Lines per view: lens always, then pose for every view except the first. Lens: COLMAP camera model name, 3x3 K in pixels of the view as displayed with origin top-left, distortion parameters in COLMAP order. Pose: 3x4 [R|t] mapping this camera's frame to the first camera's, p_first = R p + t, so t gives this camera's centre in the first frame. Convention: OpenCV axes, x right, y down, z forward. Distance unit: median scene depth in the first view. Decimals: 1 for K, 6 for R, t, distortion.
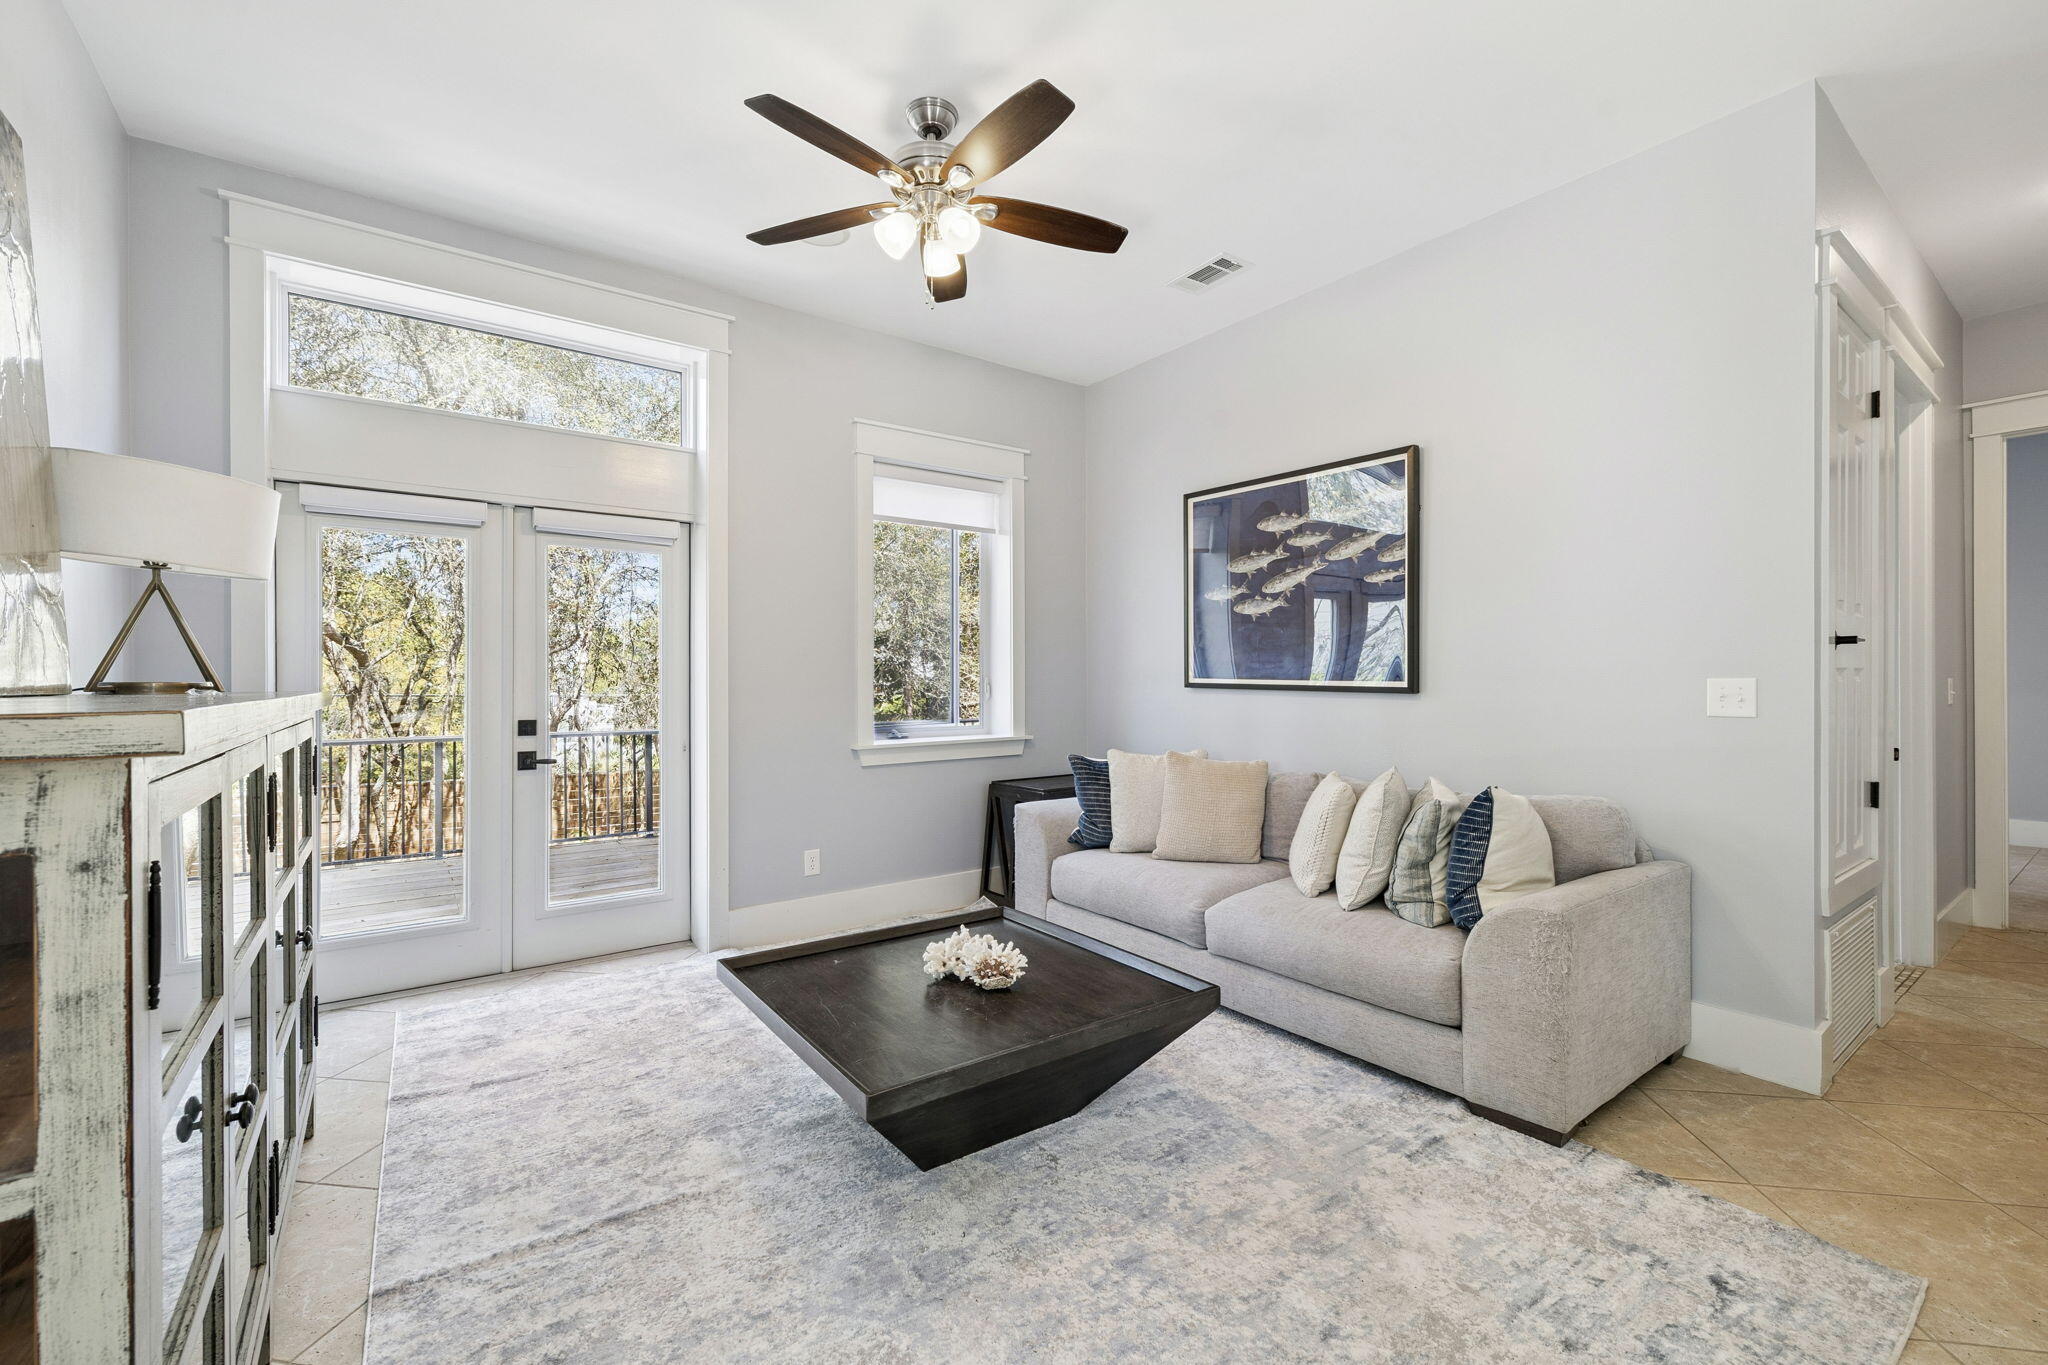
lens RADIAL K [[862.6, 0, 1019.5], [0, 862.6, 681.7], [0, 0, 1]] dist [-0.001817, 0.000116]
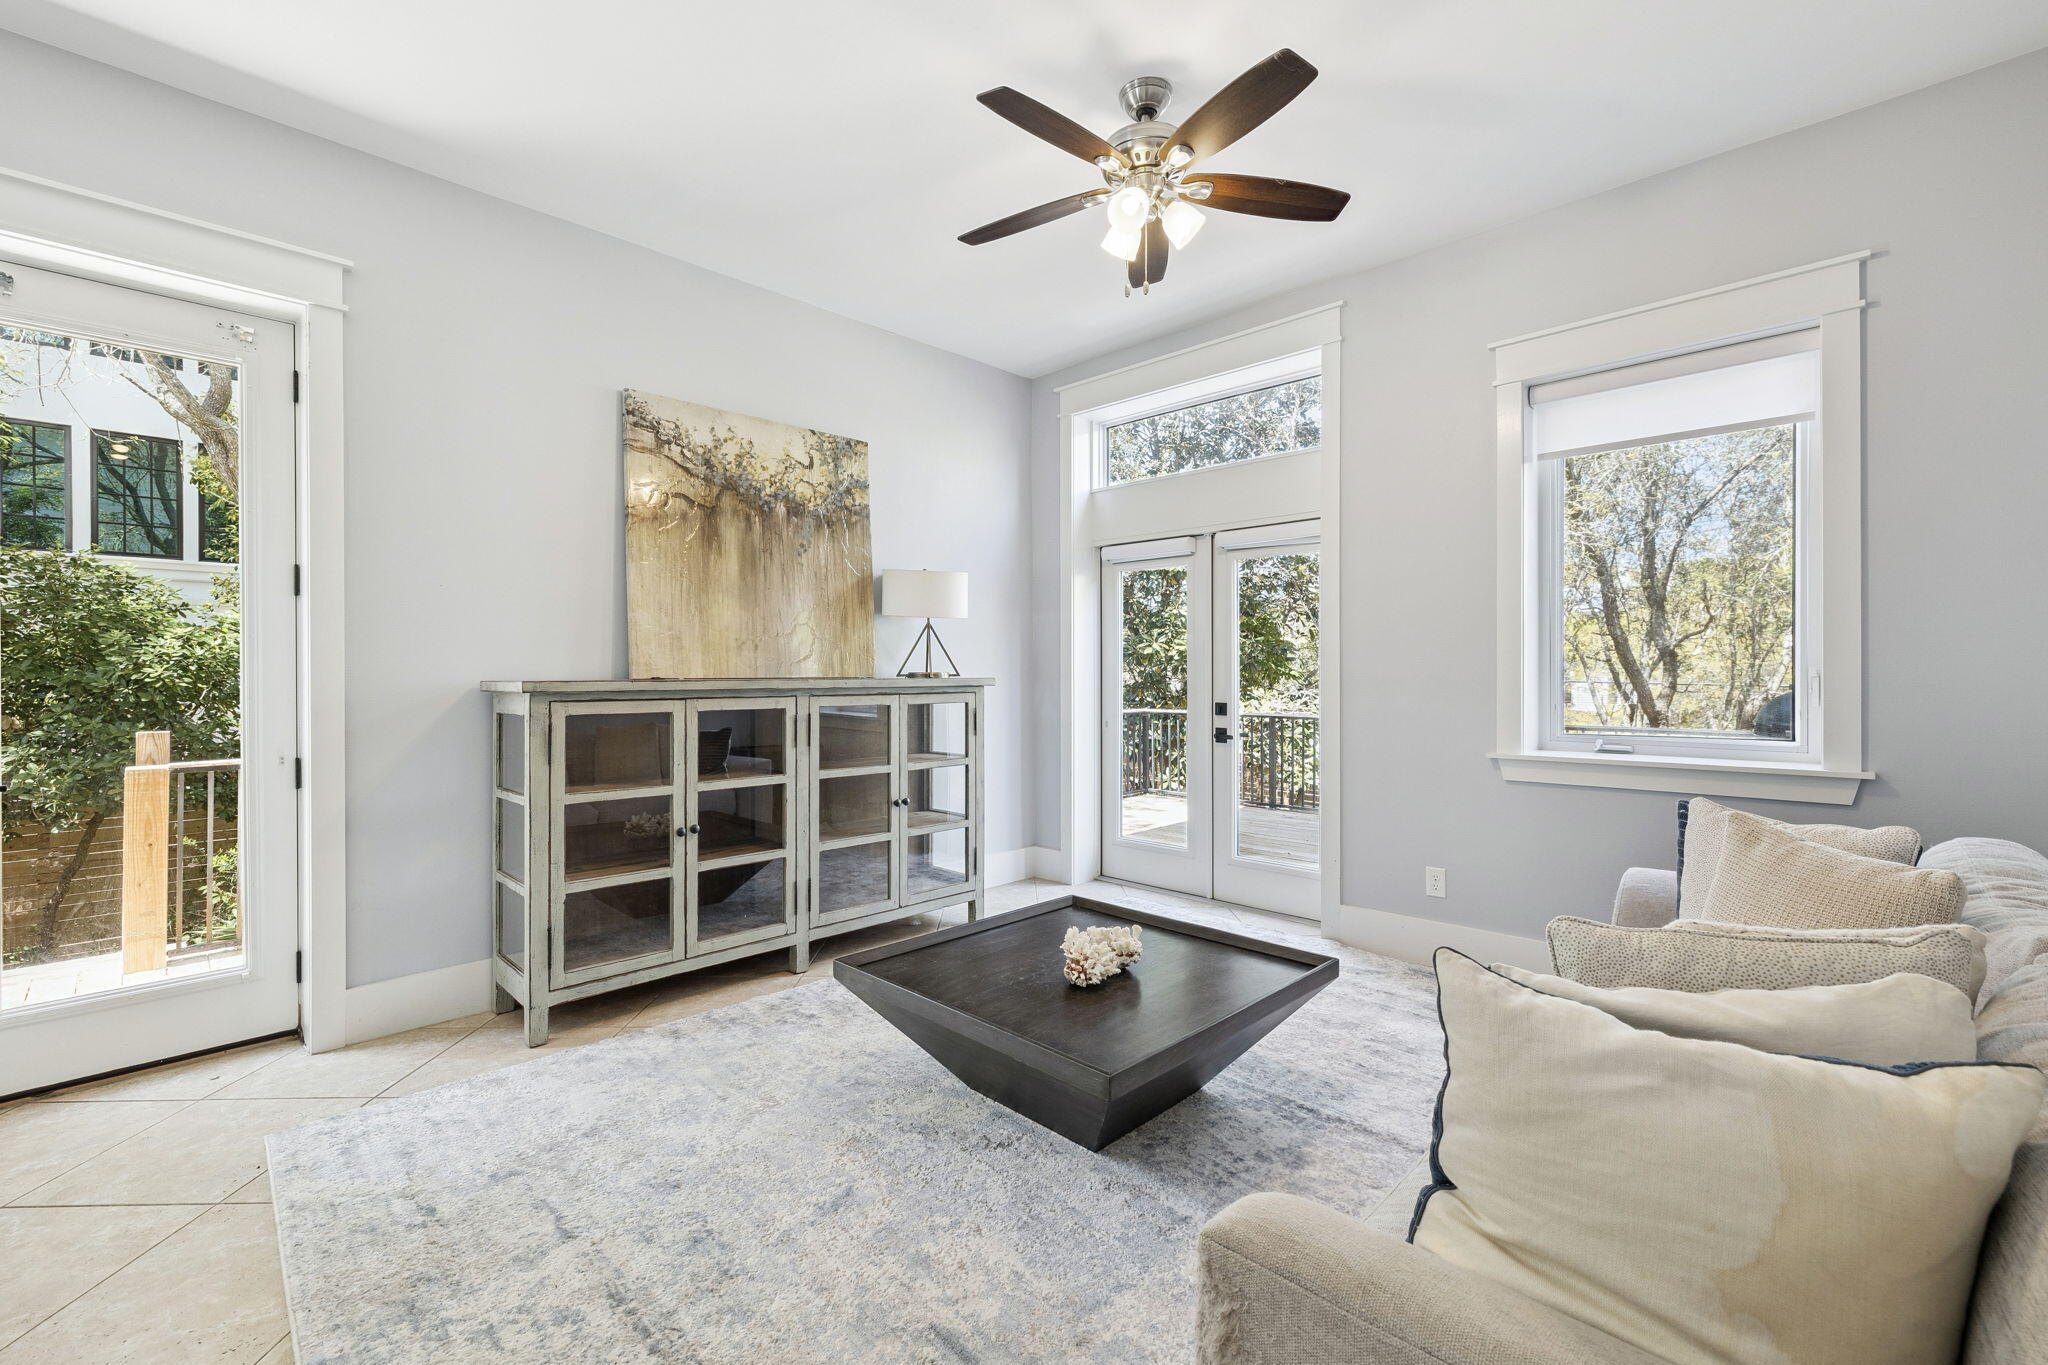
lens RADIAL K [[862.6, 0, 1024.3], [0, 862.6, 678.0], [0, 0, 1]] dist [-0.001817, 0.000116]
pose [[0.169062, 0.009123, -0.985563, 0.614649], [-0.000825, 0.999958, 0.009115, -0.003189], [0.985605, -0.000728, 0.169062, 0.505310]]
